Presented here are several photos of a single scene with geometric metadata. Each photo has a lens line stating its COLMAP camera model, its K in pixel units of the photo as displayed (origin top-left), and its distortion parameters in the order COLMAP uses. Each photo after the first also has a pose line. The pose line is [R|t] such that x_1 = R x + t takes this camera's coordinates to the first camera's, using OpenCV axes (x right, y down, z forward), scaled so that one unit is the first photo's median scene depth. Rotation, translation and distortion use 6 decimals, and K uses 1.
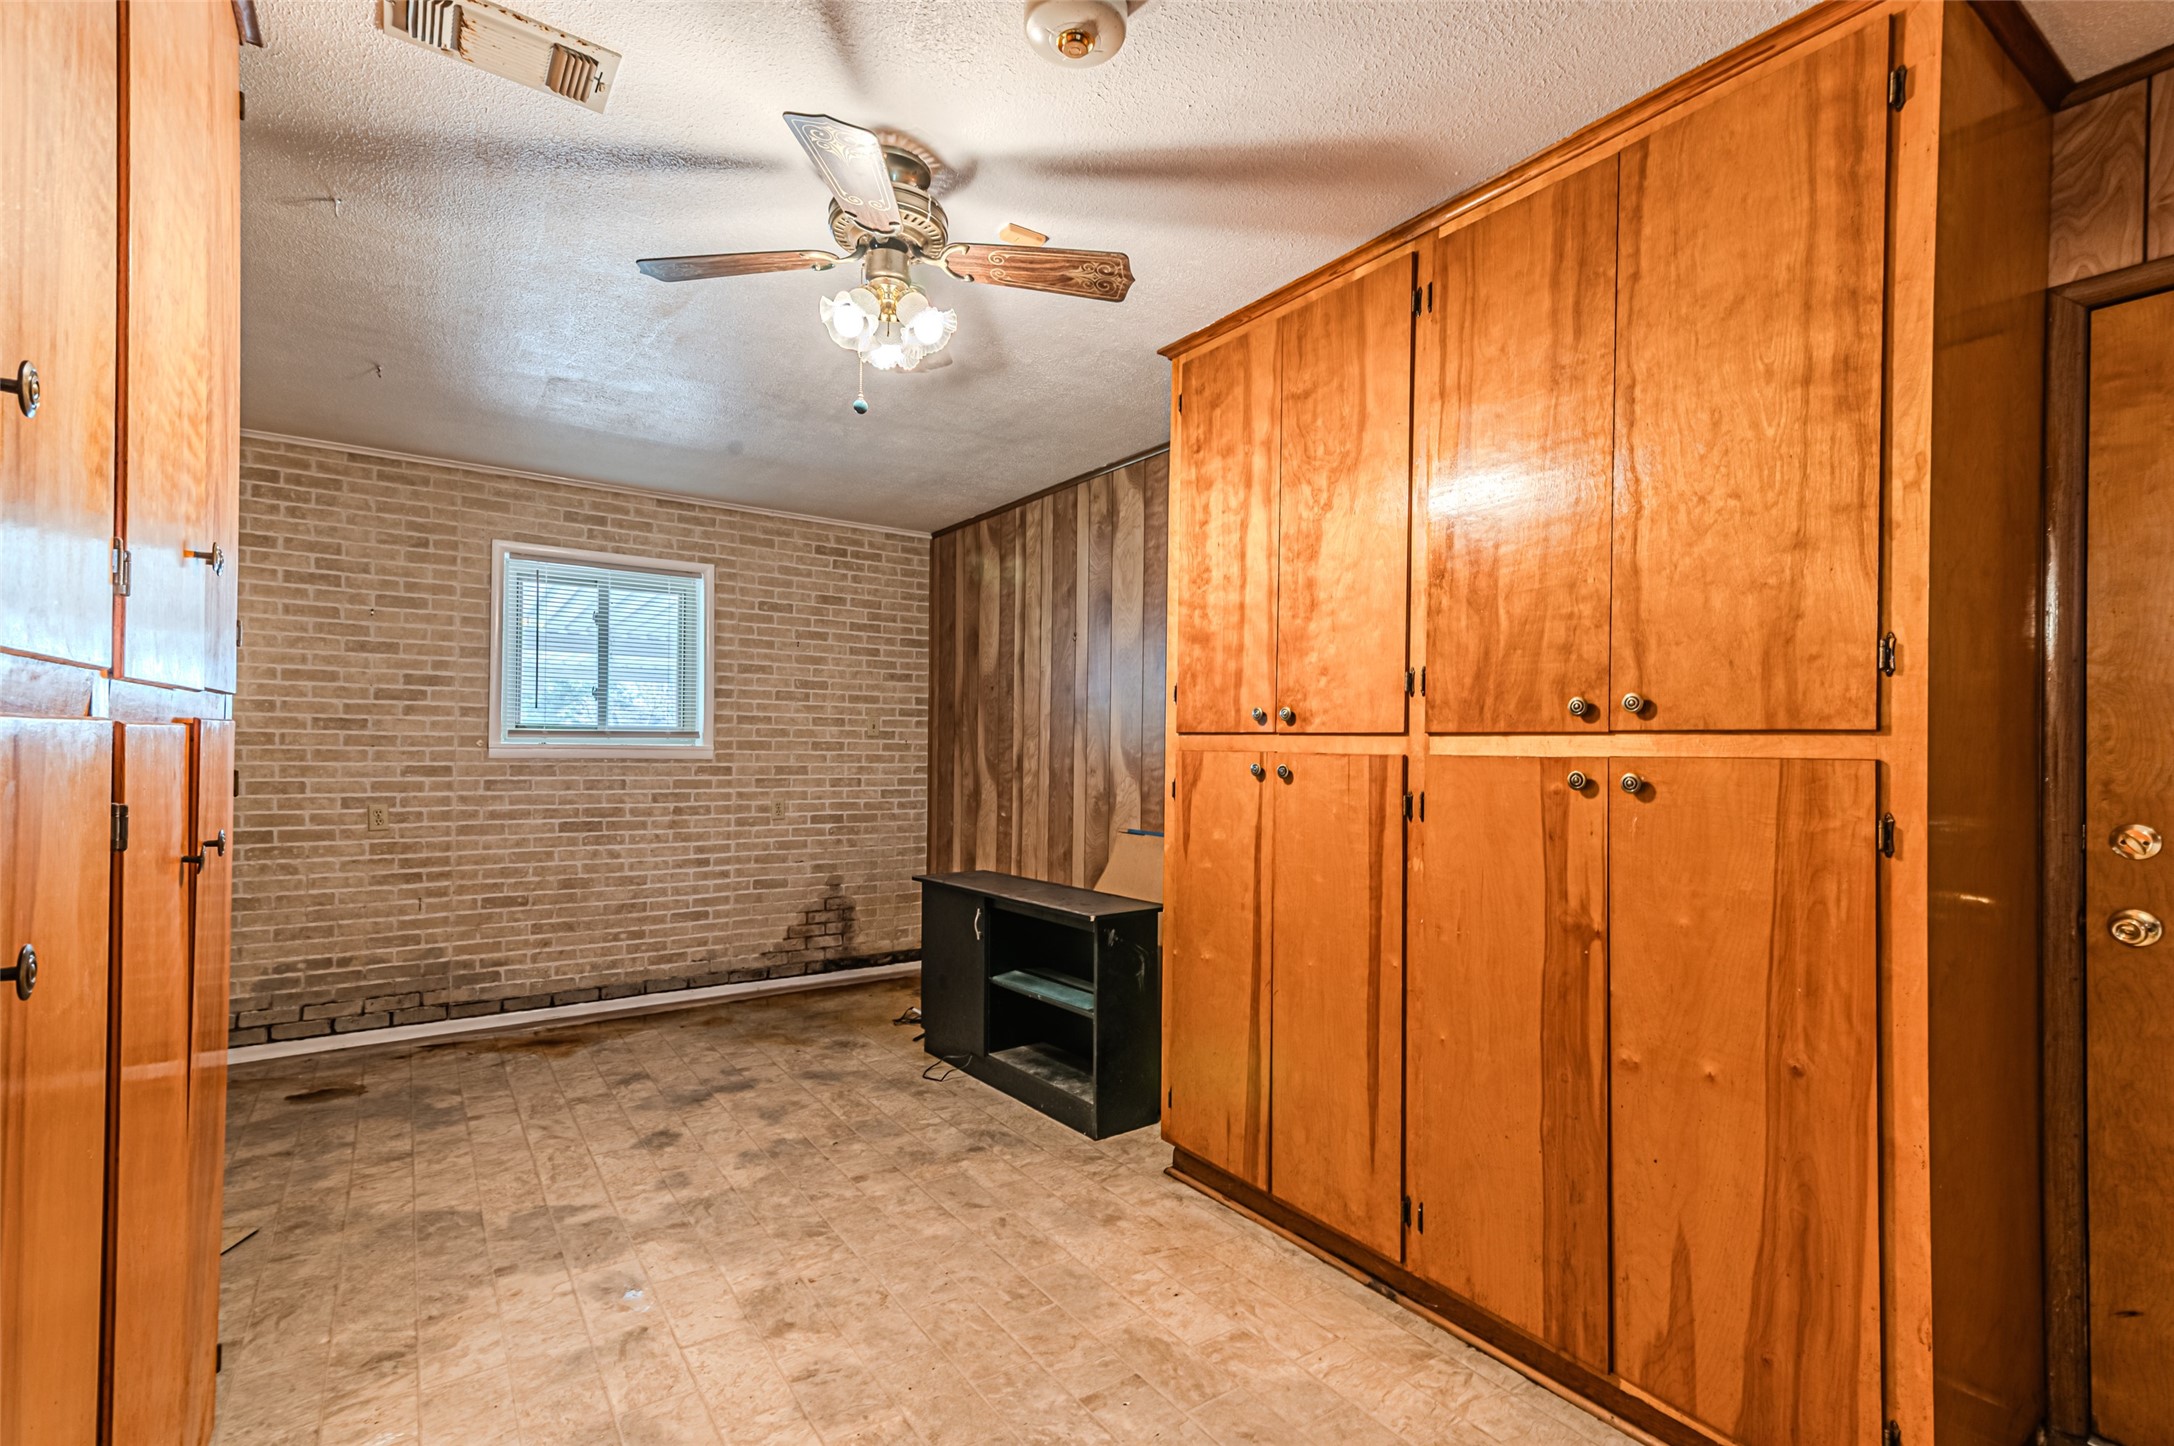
lens RADIAL K [[975.8, 0, 1041.4], [0, 975.8, 742.4], [0, 0, 1]] dist [0.028765, -0.002307]
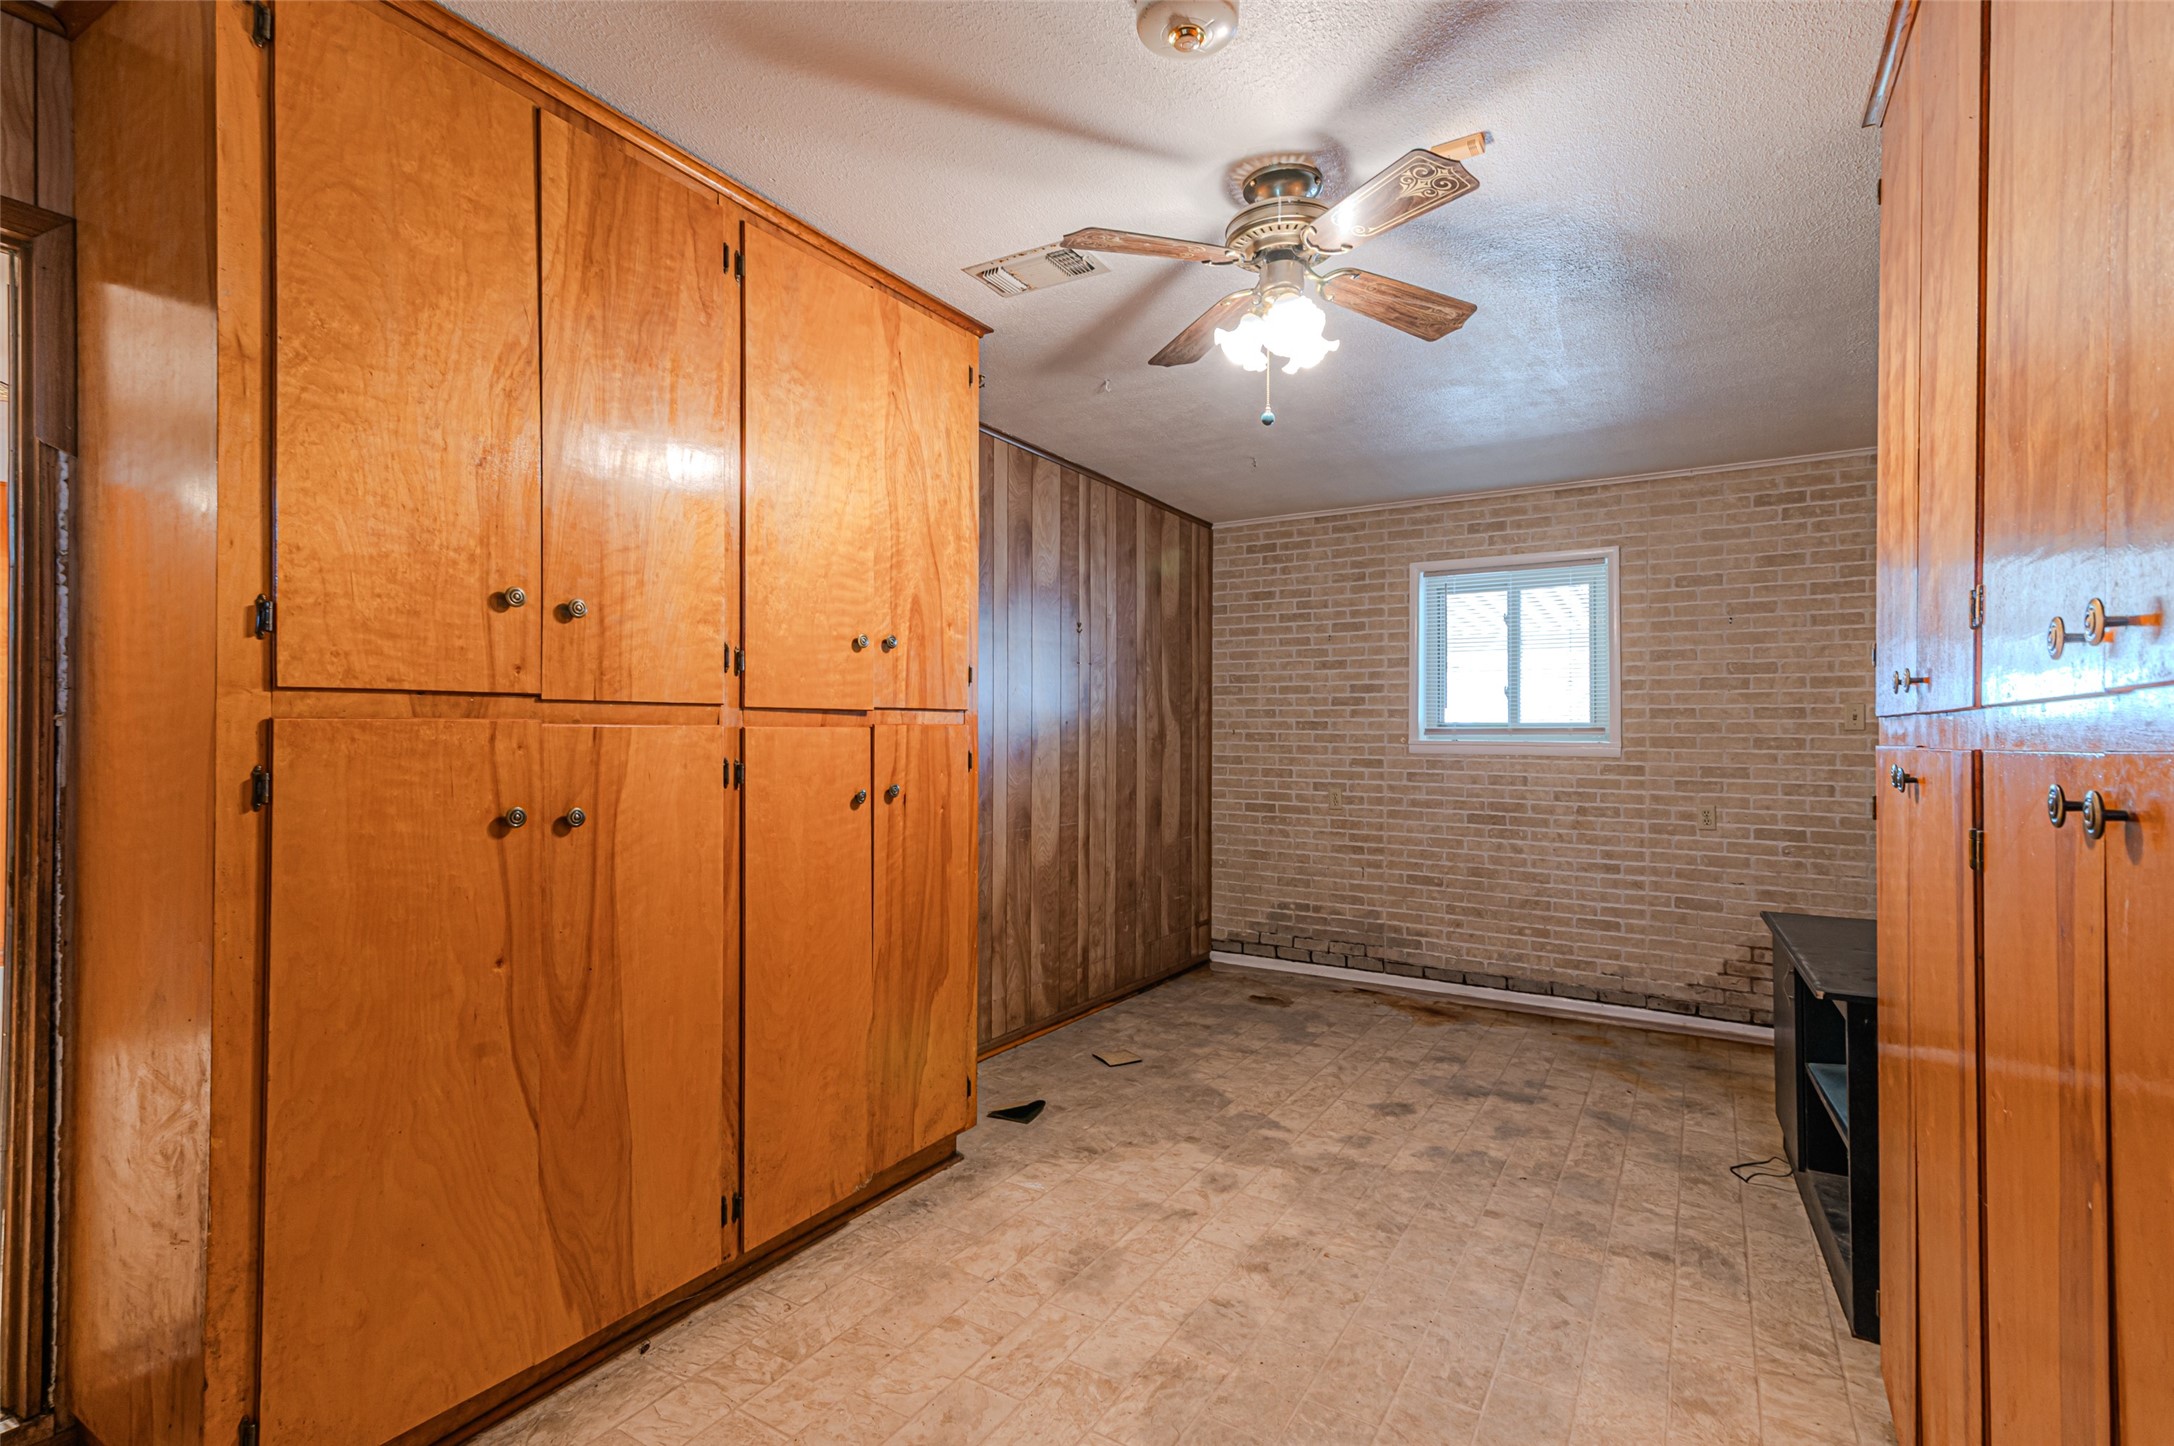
lens RADIAL K [[975.8, 0, 1086.4], [0, 975.8, 727.1], [0, 0, 1]] dist [0.028765, -0.002307]
pose [[0.429845, -0.014970, -0.902779, 0.324078], [0.000279, 0.999865, -0.016447, 0.004436], [0.902903, 0.006818, 0.429791, 0.174007]]
